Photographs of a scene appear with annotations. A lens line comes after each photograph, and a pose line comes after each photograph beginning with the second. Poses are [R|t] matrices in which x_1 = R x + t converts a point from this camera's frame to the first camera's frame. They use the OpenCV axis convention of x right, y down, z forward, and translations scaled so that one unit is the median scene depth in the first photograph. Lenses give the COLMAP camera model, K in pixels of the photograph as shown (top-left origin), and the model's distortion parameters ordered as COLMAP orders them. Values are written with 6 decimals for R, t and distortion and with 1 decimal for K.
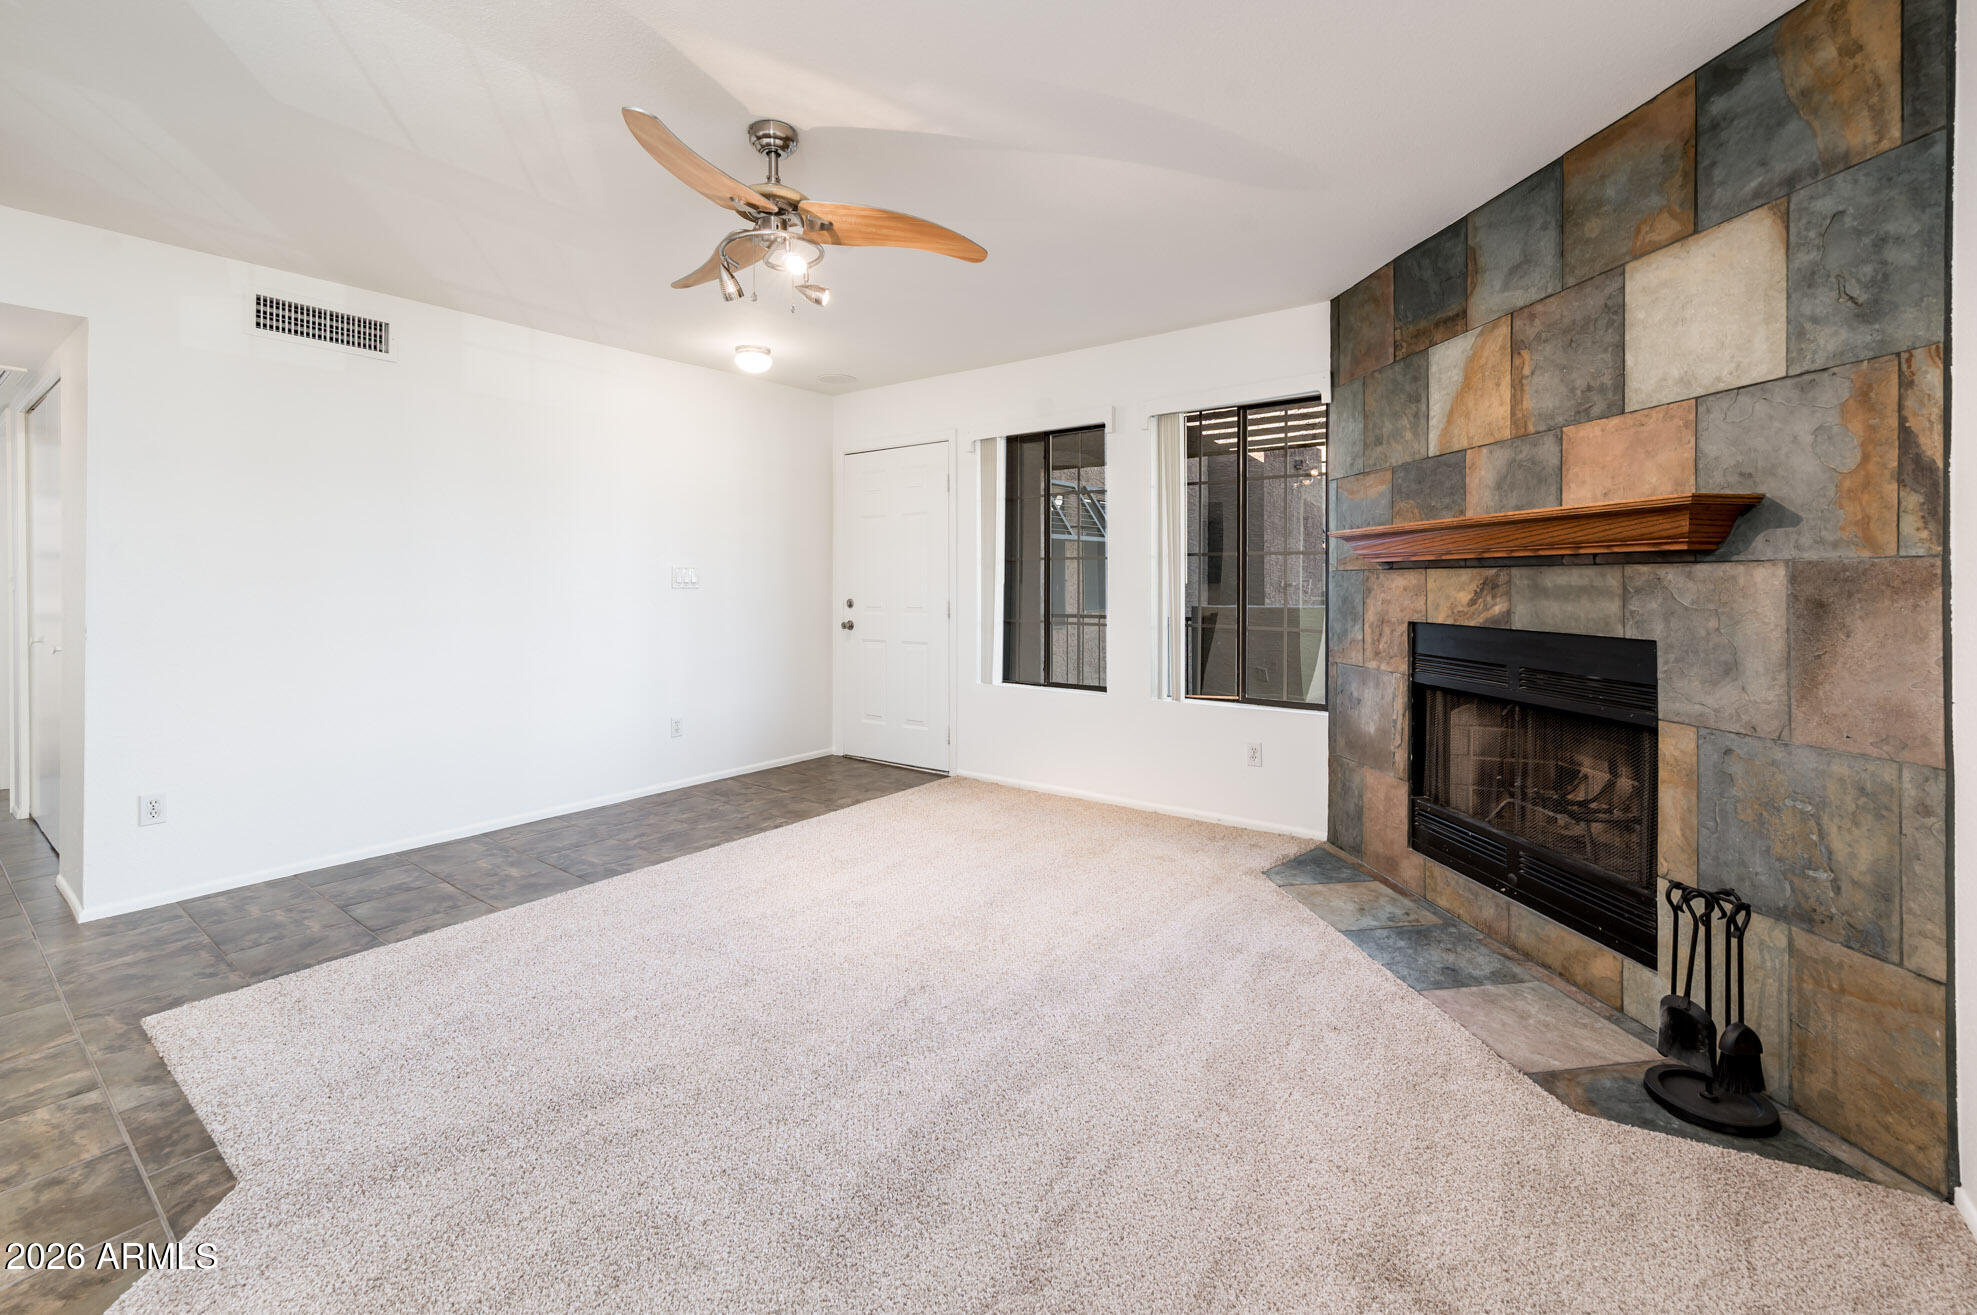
lens RADIAL K [[832.5, 0, 991.8], [0, 832.5, 582.1], [0, 0, 1]] dist [0.001254, 0.000600]
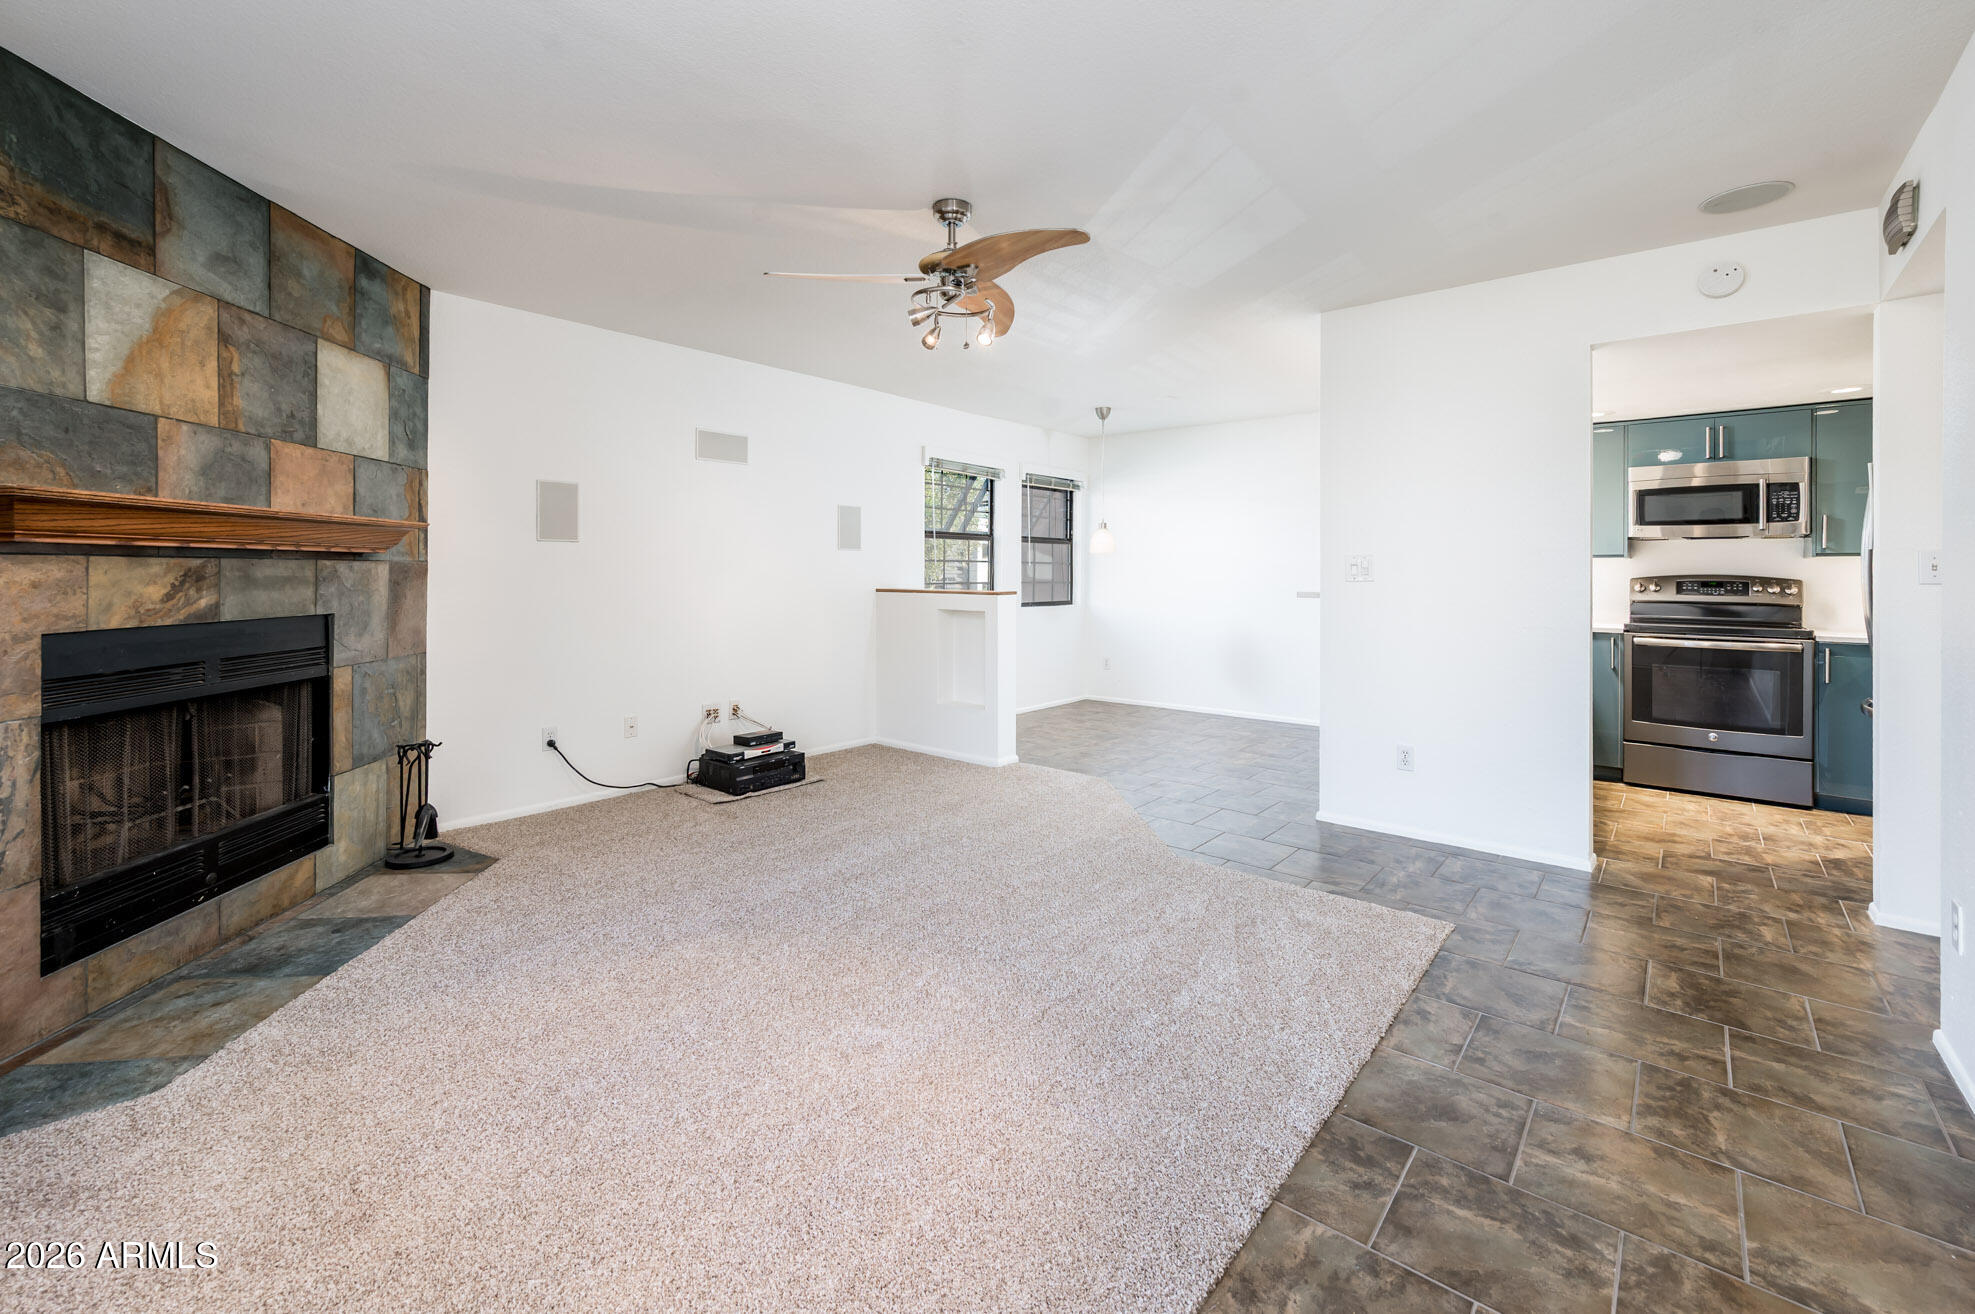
lens RADIAL K [[832.7, 0, 986.7], [0, 832.7, 570.6], [0, 0, 1]] dist [0.002096, 0.000609]
pose [[-0.997999, -0.000802, 0.063230, -0.347676], [-0.000742, 0.999999, 0.000977, -0.005414], [-0.063231, 0.000928, -0.997998, 1.954089]]
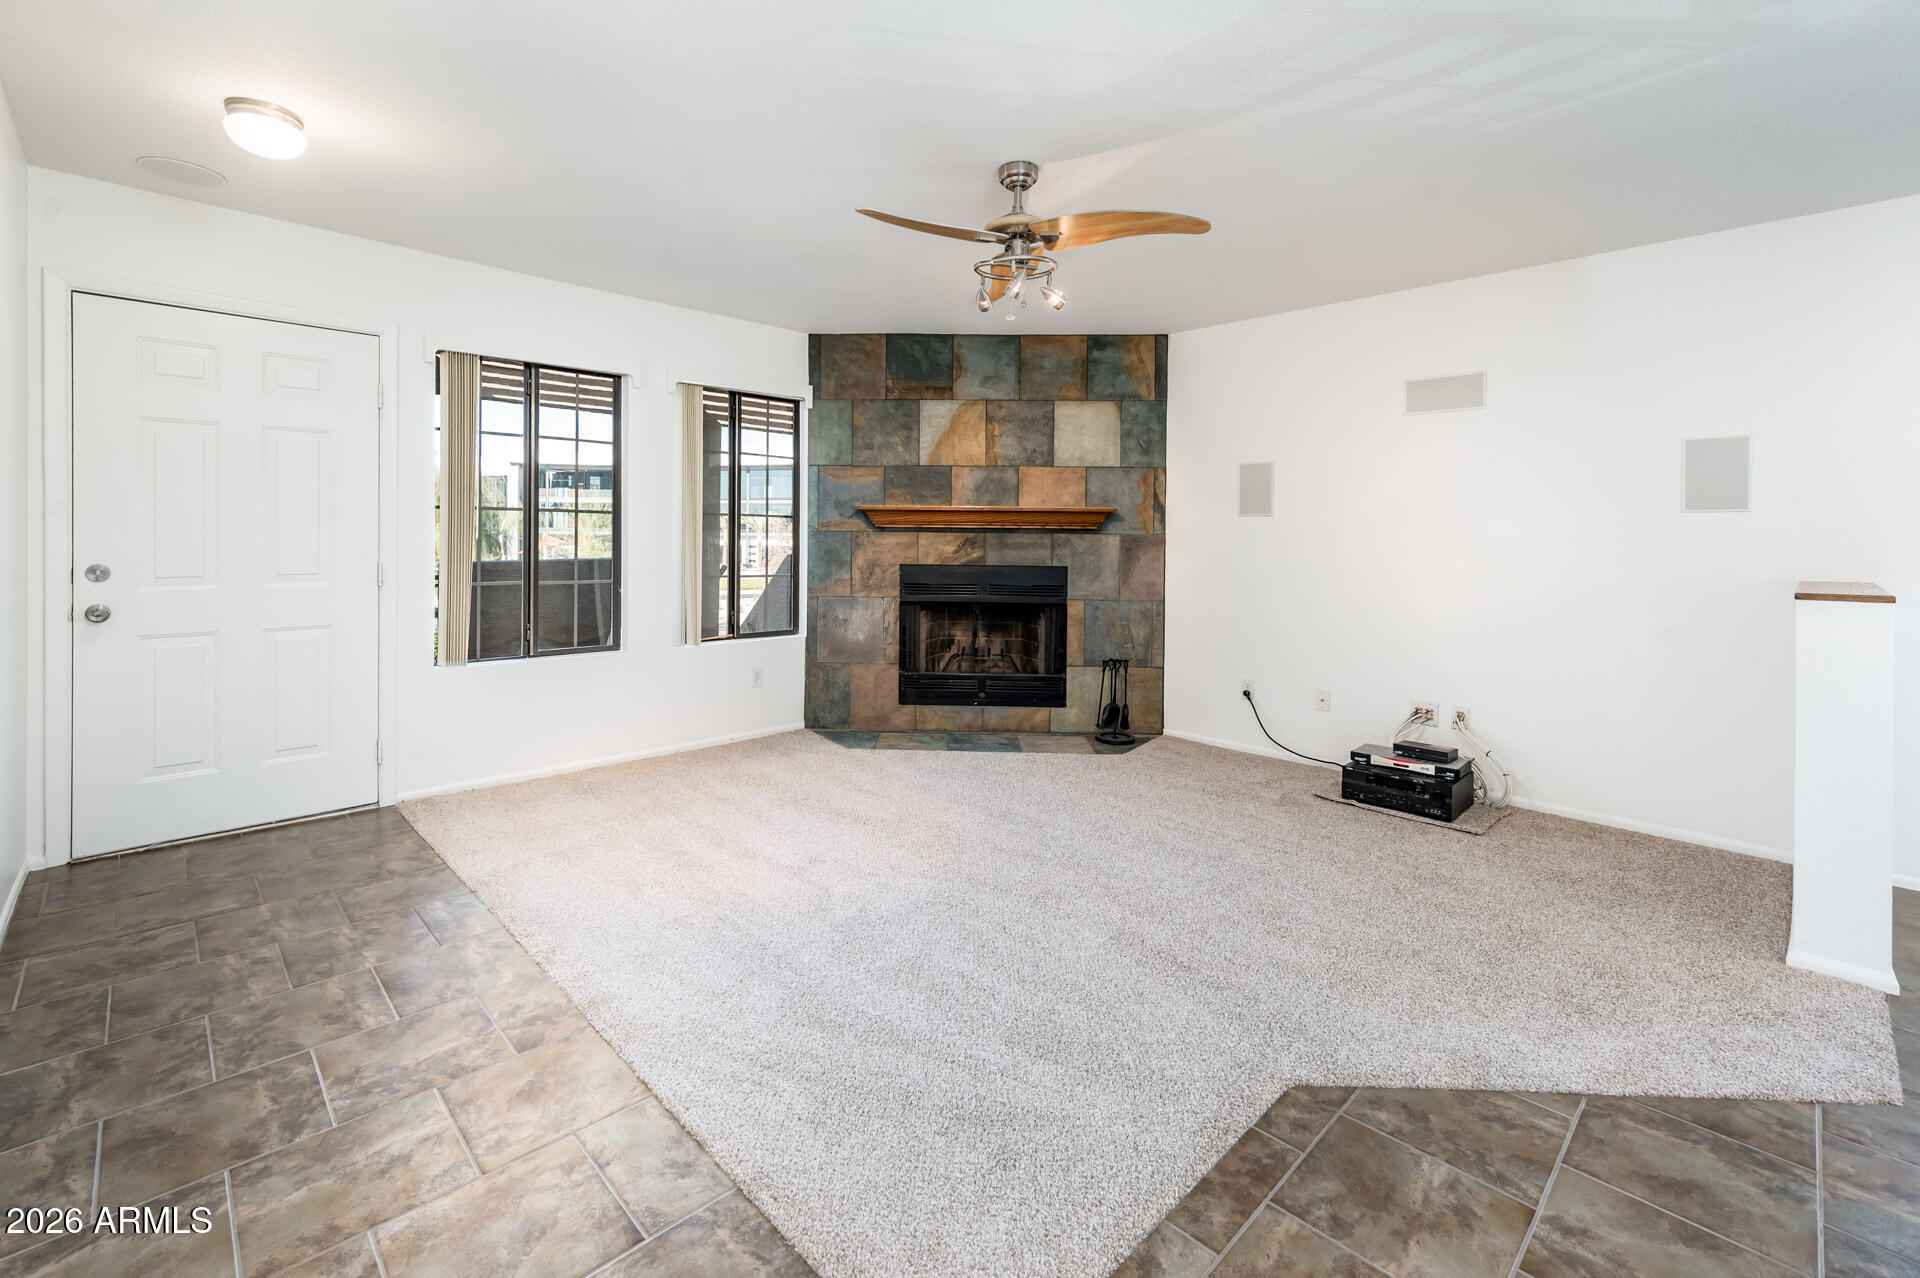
lens RADIAL K [[827.0, 0, 934.9], [0, 827.0, 539.7], [0, 0, 1]] dist [0.002208, 0.000298]
pose [[0.169909, 0.000657, 0.985460, -1.291827], [-0.009430, 0.999955, 0.000959, -0.003070], [-0.985415, -0.009456, 0.169907, 0.802135]]
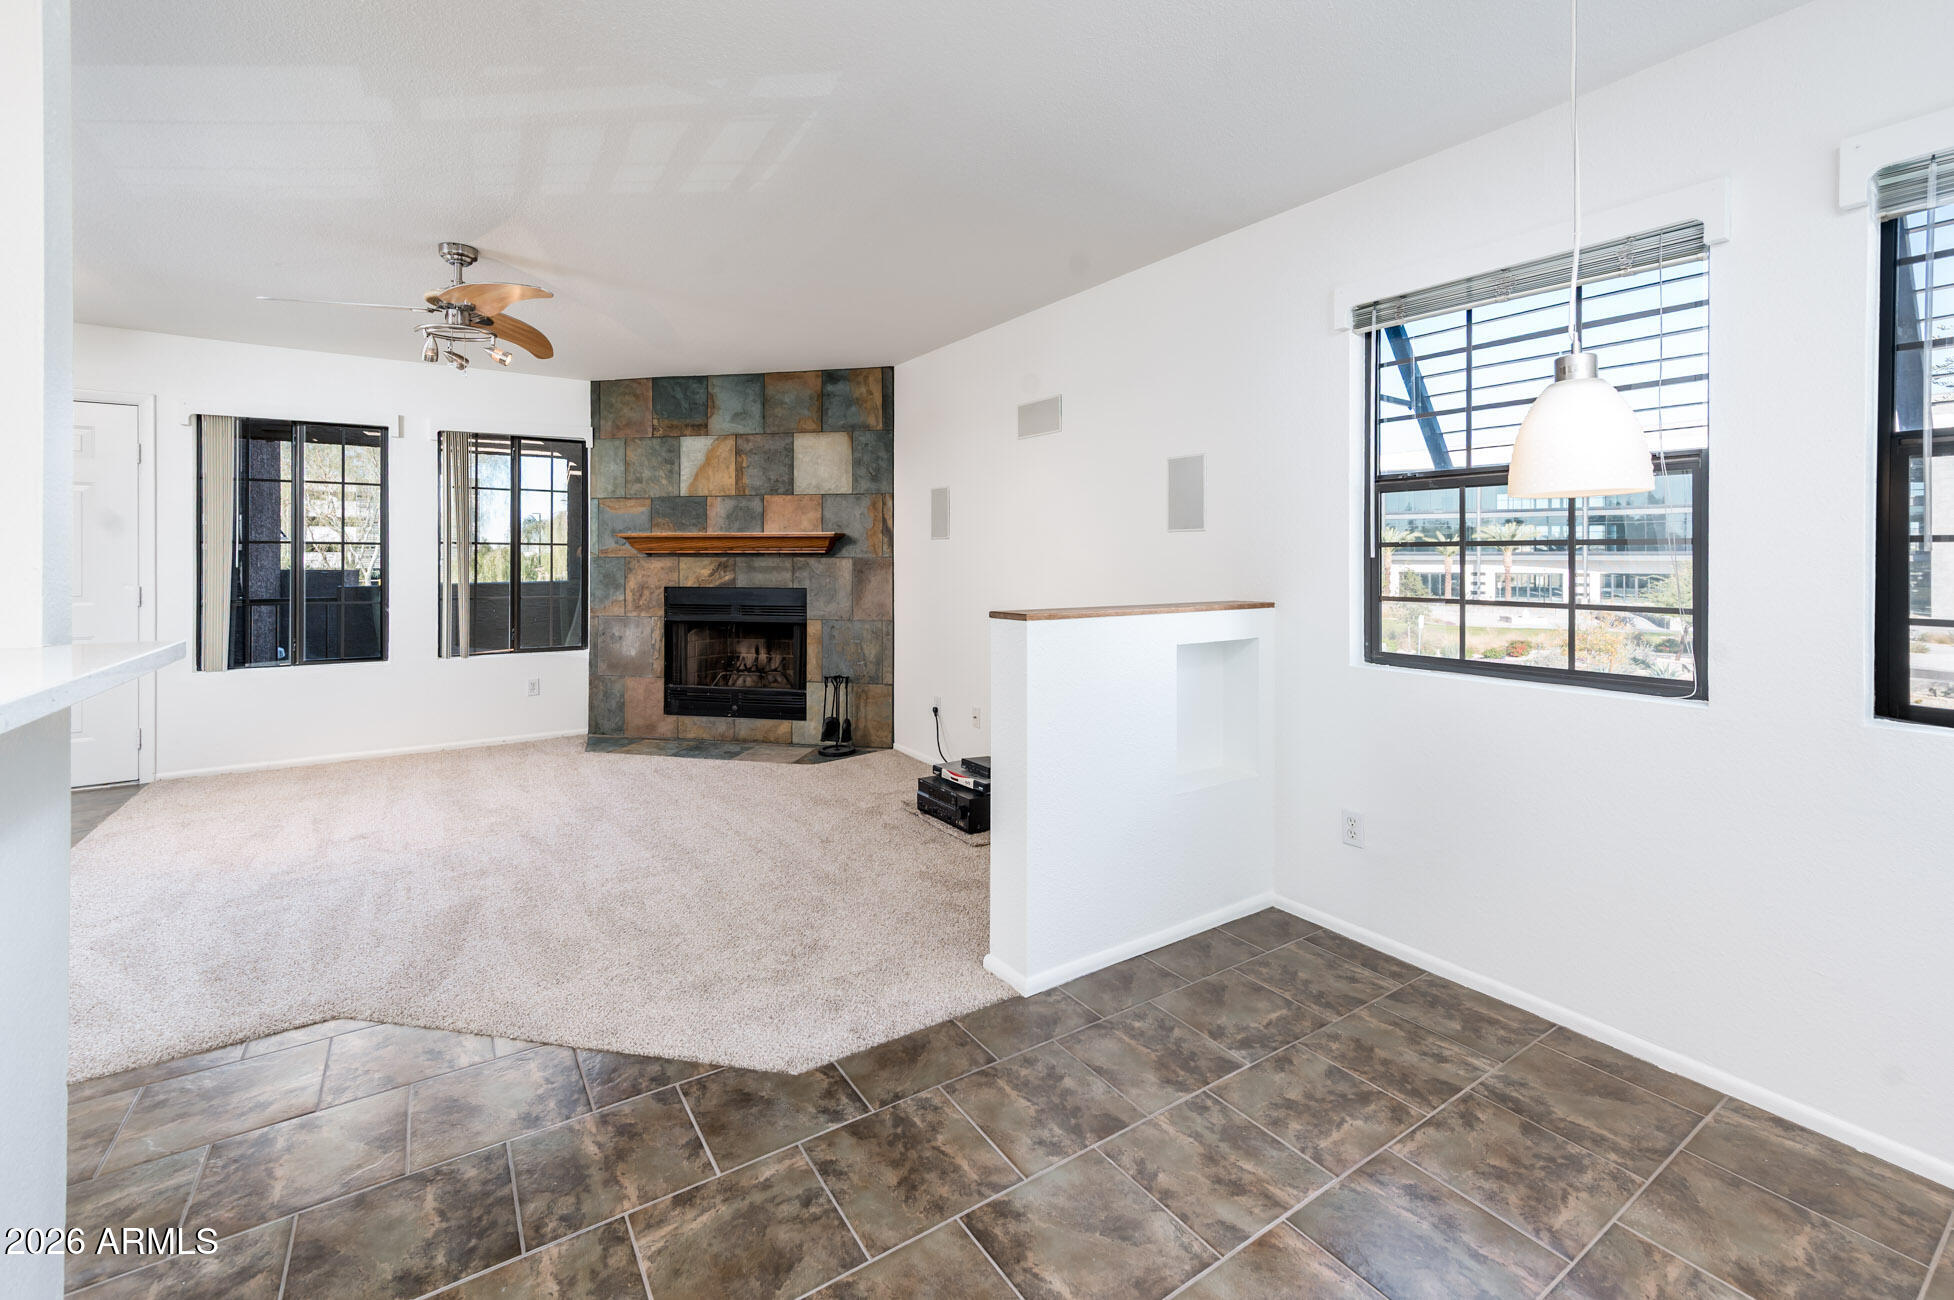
lens RADIAL K [[829.4, 0, 981.0], [0, 829.4, 555.7], [0, 0, 1]] dist [0.000874, 0.000384]
pose [[0.333026, 0.004981, 0.942905, -1.137449], [-0.000266, 0.999987, -0.005188, -0.011537], [-0.942918, 0.001477, 0.333023, -0.268493]]
